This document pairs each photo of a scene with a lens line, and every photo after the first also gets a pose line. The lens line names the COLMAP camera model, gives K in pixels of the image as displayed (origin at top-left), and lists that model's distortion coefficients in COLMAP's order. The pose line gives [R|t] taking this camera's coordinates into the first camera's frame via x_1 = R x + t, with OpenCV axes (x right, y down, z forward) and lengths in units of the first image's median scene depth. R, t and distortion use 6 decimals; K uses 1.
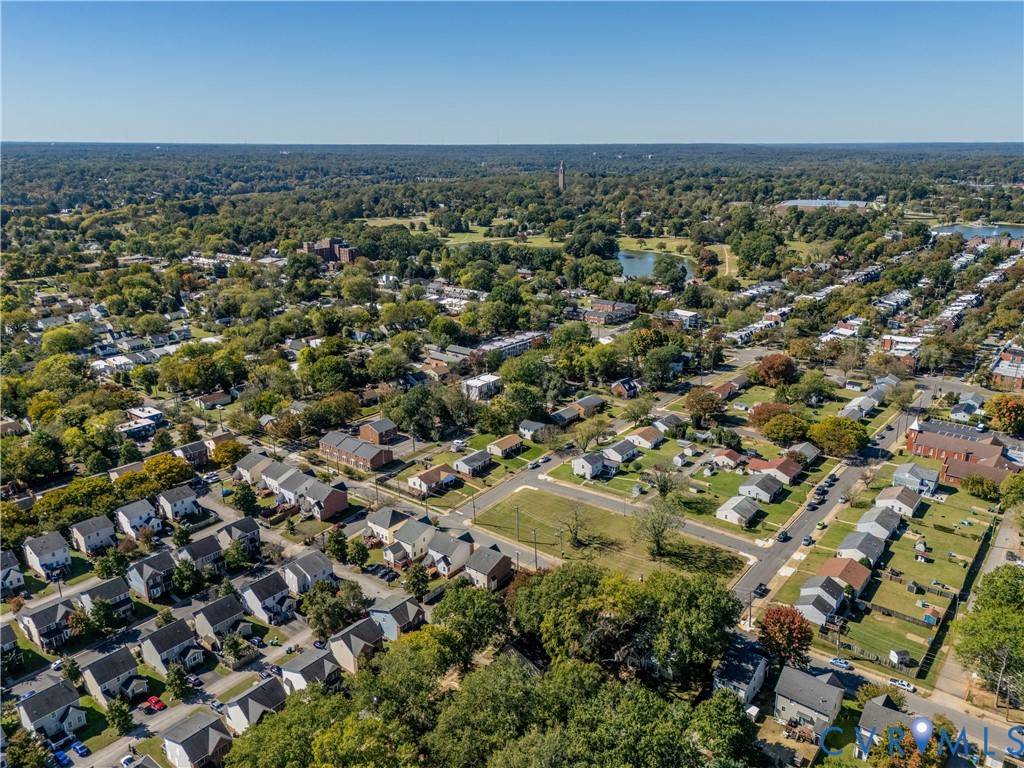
lens RADIAL K [[748.3, 0, 512.0], [0, 748.3, 384.0], [0, 0, 1]] dist [0.088460, -0.090321]
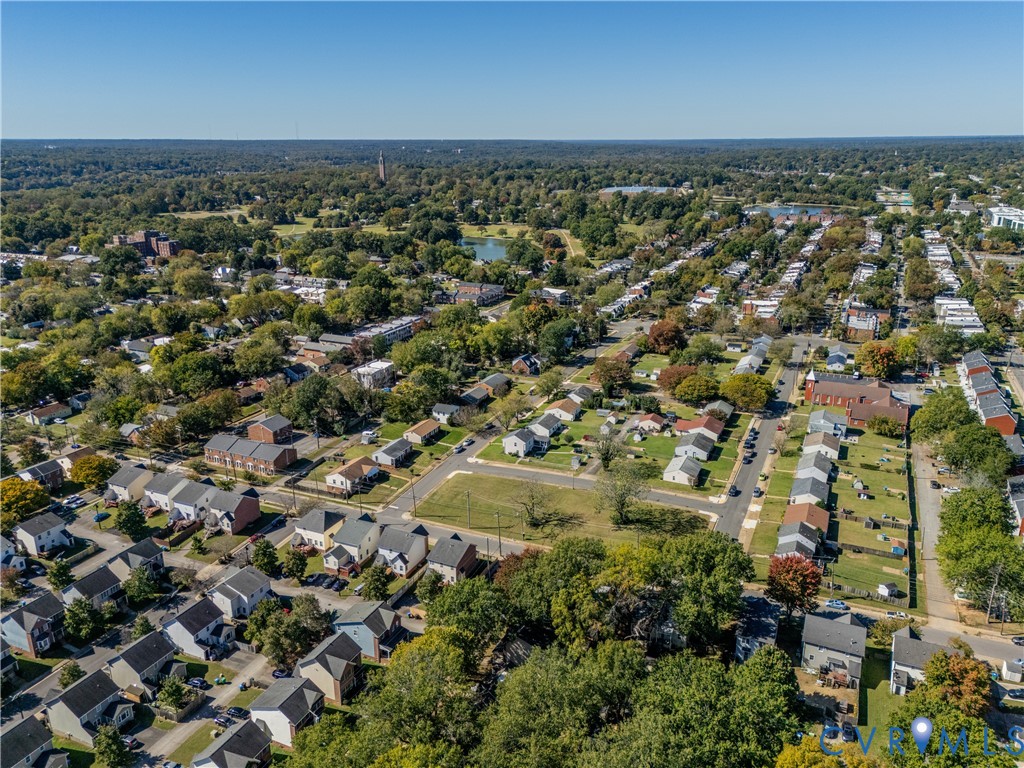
lens RADIAL K [[754.3, 0, 510.8], [0, 754.3, 382.5], [0, 0, 1]] dist [0.087219, -0.083828]
pose [[0.970808, -0.076708, 0.227260, -0.109130], [0.076376, 0.997026, 0.010268, 0.020544], [-0.227372, 0.007389, 0.973780, 0.070878]]
